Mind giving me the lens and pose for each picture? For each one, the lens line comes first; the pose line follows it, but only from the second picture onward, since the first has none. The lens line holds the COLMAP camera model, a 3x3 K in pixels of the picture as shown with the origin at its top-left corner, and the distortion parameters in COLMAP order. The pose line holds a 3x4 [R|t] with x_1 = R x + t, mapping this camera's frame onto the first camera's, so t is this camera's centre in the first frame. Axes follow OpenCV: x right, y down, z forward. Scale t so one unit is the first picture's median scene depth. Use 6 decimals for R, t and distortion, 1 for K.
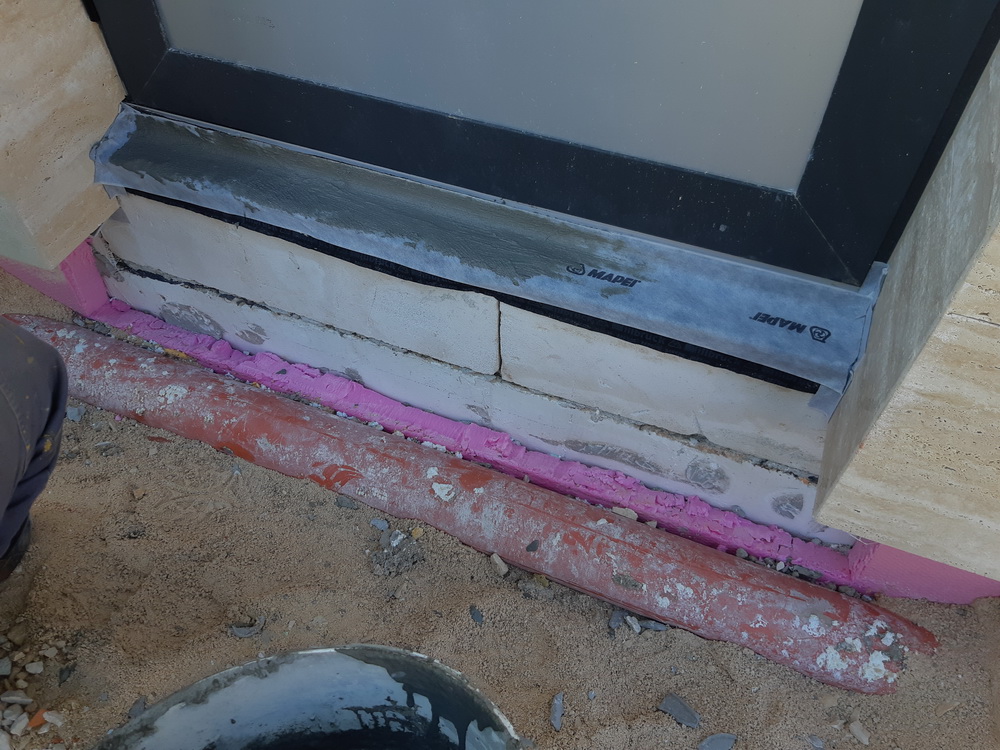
lens RADIAL K [[790.4, 0, 500.0], [0, 790.4, 375.0], [0, 0, 1]] dist [0.077339, -0.177226]
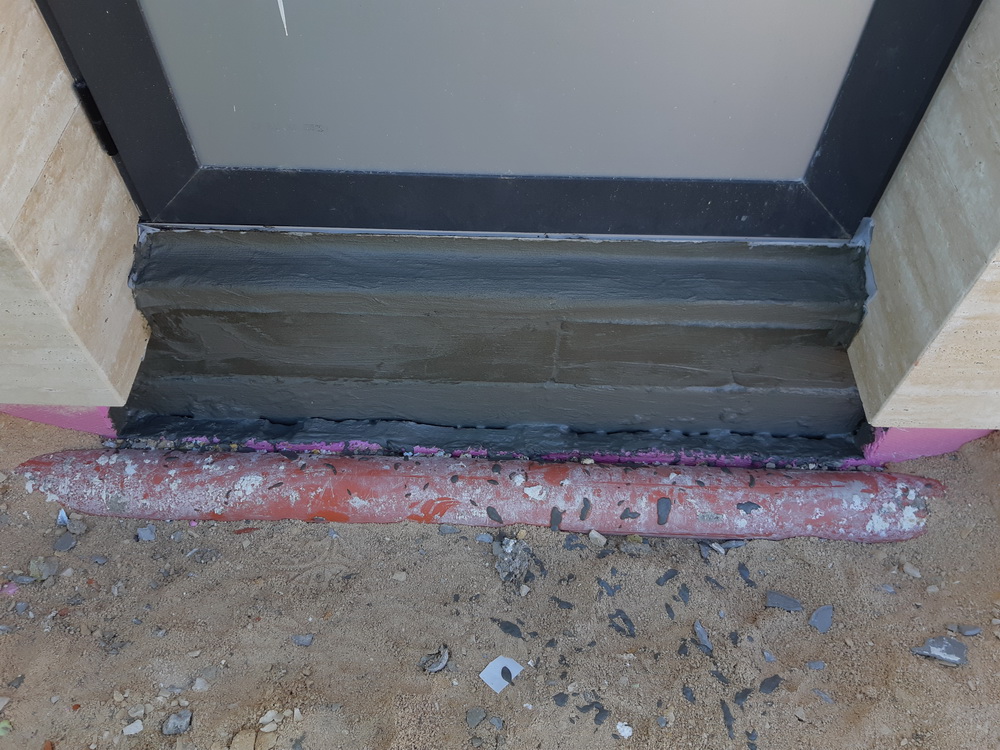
lens RADIAL K [[790.4, 0, 500.0], [0, 790.4, 375.0], [0, 0, 1]] dist [0.077339, -0.177226]
pose [[0.935196, -0.278253, 0.219054, -0.347682], [0.265856, 0.960277, 0.084785, -0.134635], [-0.233944, -0.021054, 0.972022, -0.090189]]
